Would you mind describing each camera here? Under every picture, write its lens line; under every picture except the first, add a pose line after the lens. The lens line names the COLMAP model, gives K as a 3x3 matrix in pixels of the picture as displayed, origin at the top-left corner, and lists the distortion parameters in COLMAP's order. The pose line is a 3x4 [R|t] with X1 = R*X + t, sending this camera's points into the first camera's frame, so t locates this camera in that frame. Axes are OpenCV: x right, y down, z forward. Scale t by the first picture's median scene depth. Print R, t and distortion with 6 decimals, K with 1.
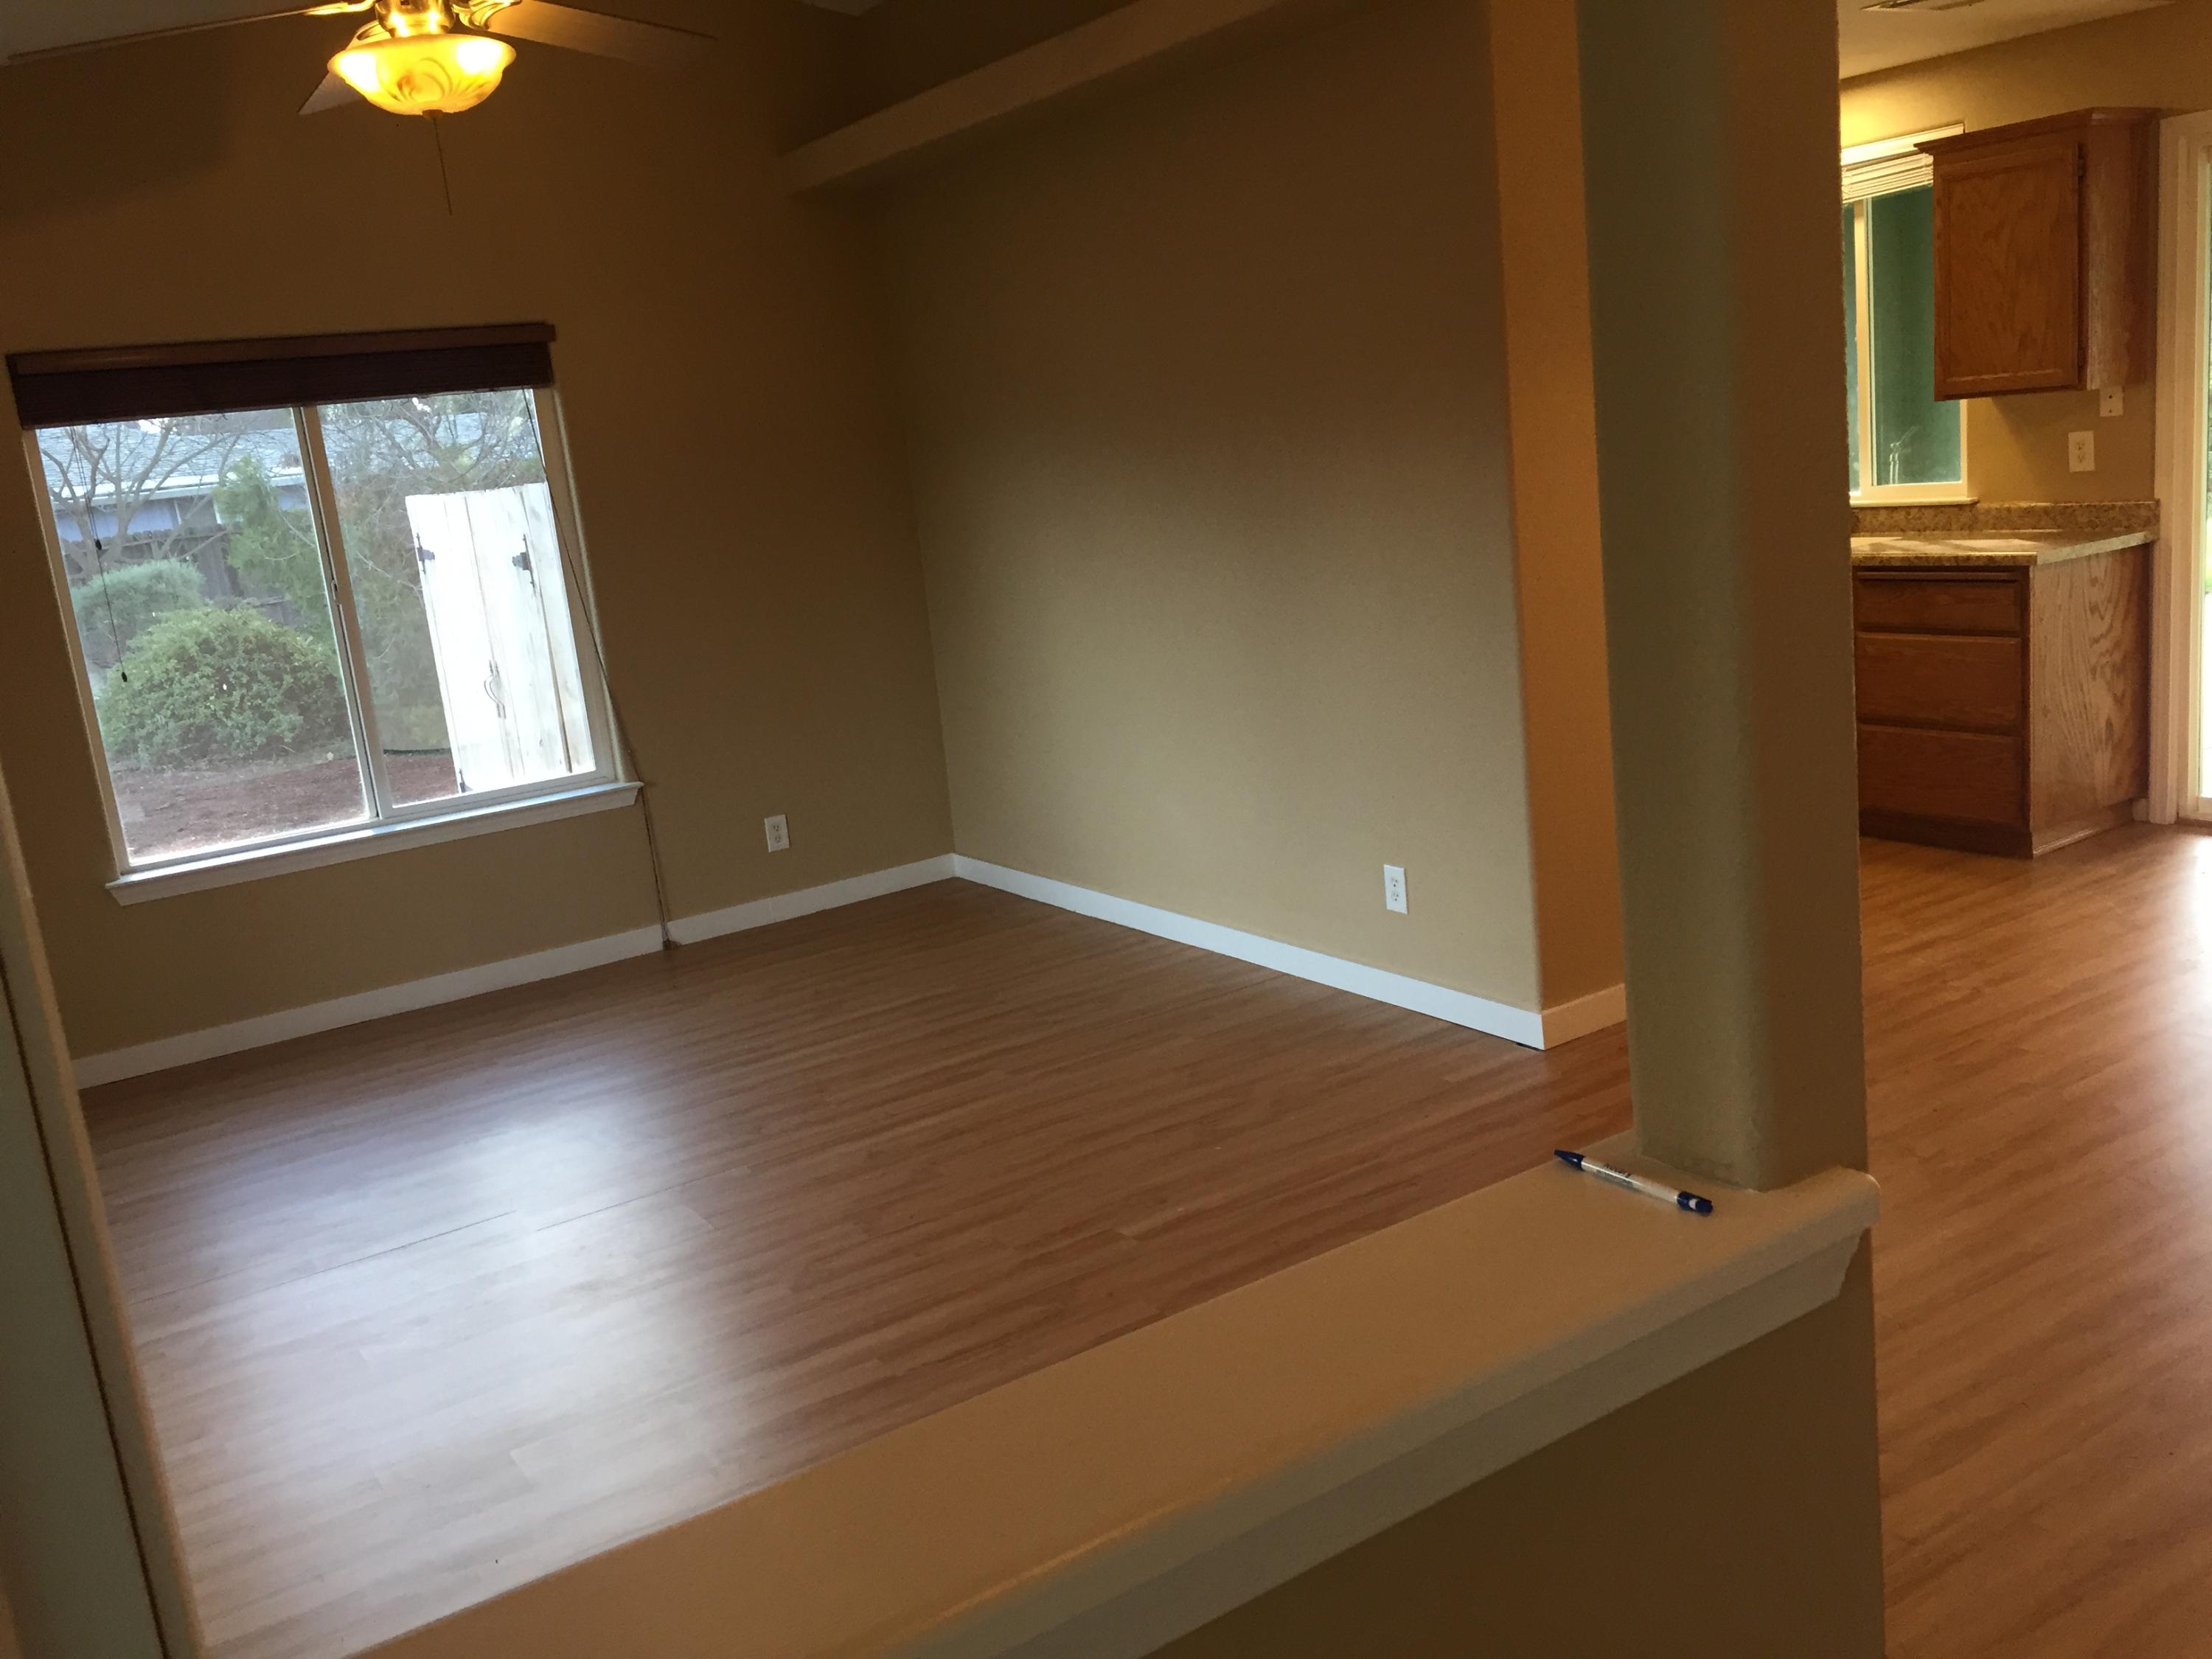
lens RADIAL K [[1886.7, 0, 1108.2], [0, 1886.7, 818.7], [0, 0, 1]] dist [0.092940, -0.133443]
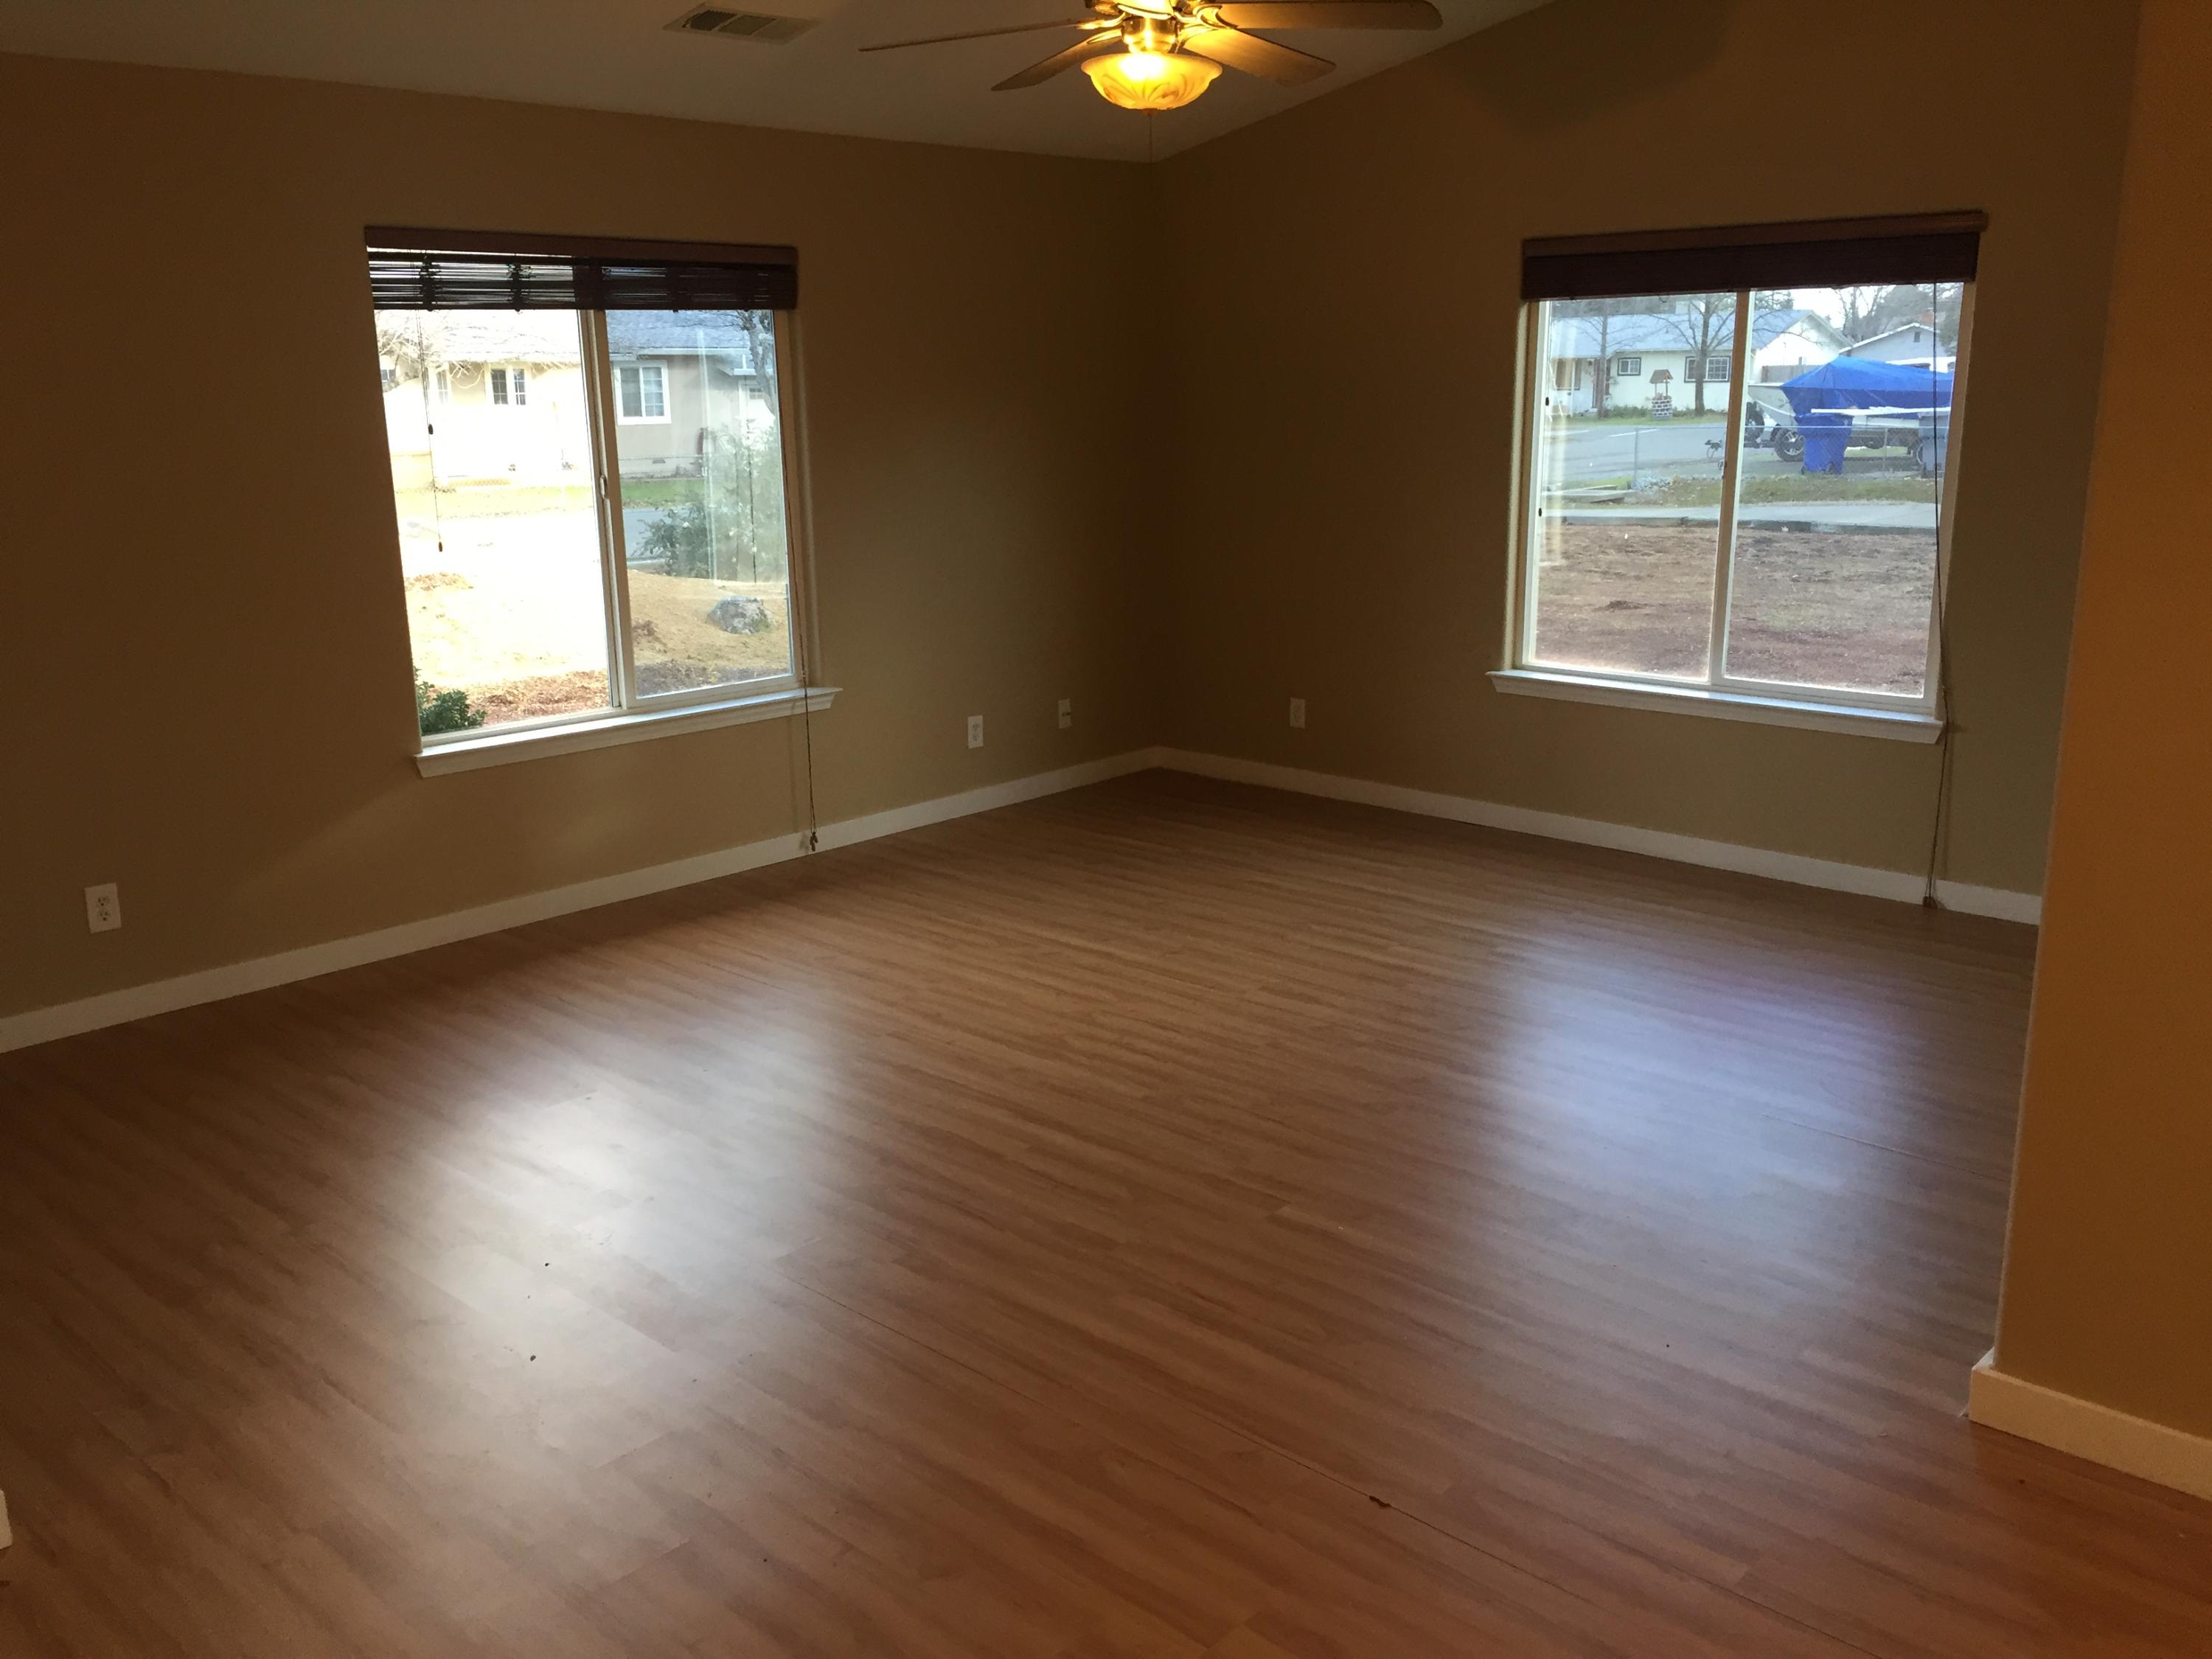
lens RADIAL K [[1886.7, 0, 1108.2], [0, 1886.7, 818.7], [0, 0, 1]] dist [0.092940, -0.133443]
pose [[0.253080, 0.325158, -0.911166, 0.600446], [-0.215923, 0.937053, 0.274423, -0.168562], [0.943042, 0.127291, 0.307358, 0.407437]]
